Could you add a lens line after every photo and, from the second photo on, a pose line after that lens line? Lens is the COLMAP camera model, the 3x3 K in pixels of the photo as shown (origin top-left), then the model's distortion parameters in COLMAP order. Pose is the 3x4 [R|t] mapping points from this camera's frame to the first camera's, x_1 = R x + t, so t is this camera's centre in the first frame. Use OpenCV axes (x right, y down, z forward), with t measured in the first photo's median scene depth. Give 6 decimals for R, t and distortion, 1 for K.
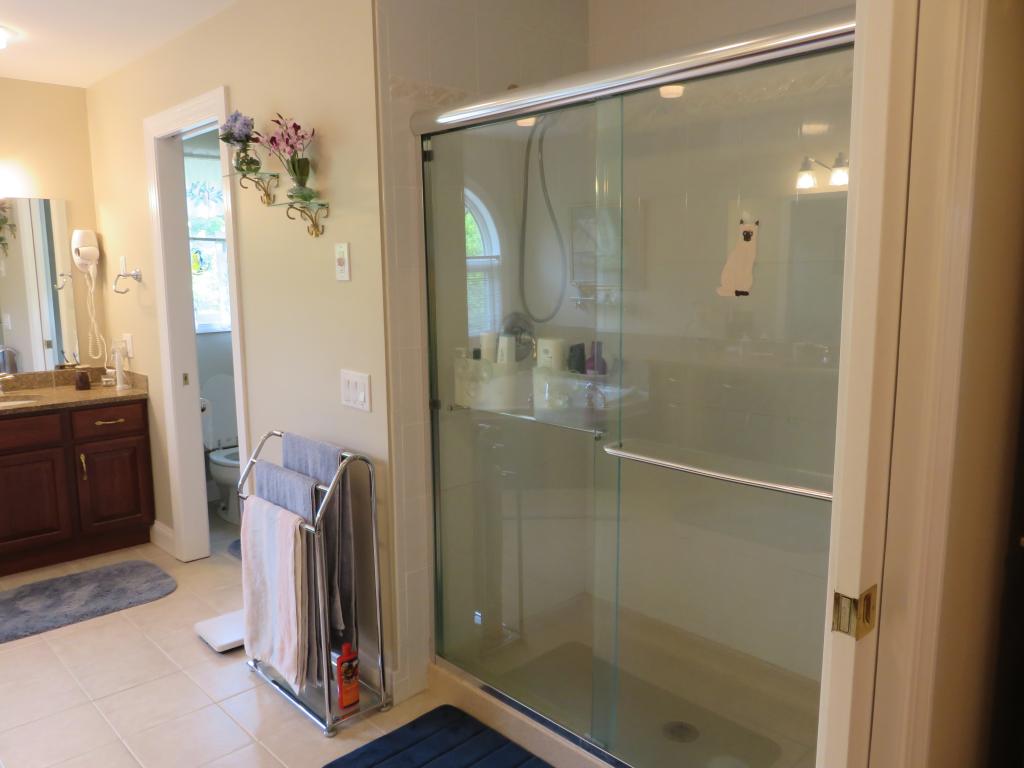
lens RADIAL K [[773.4, 0, 496.3], [0, 773.4, 385.7], [0, 0, 1]] dist [-0.003250, 0.005741]
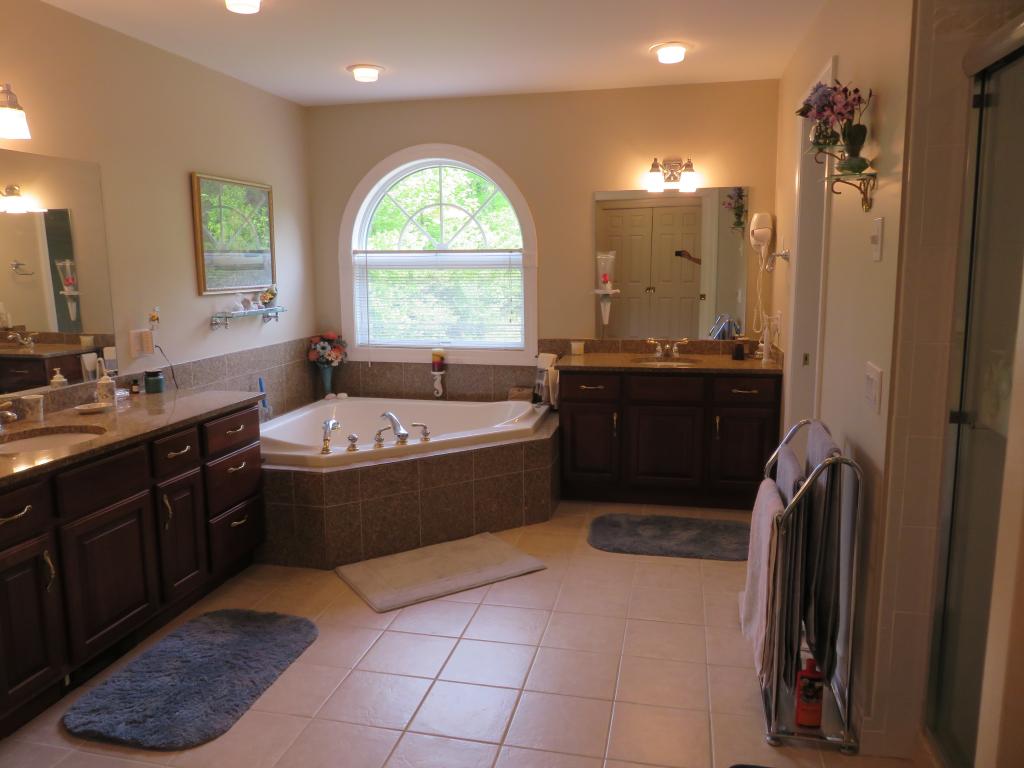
lens RADIAL K [[773.4, 0, 496.3], [0, 773.4, 385.7], [0, 0, 1]] dist [-0.003250, 0.005741]
pose [[0.556251, 0.135096, -0.819960, 0.218746], [-0.113329, 0.989811, 0.086199, -0.016918], [0.823251, 0.044977, 0.565894, 0.116226]]
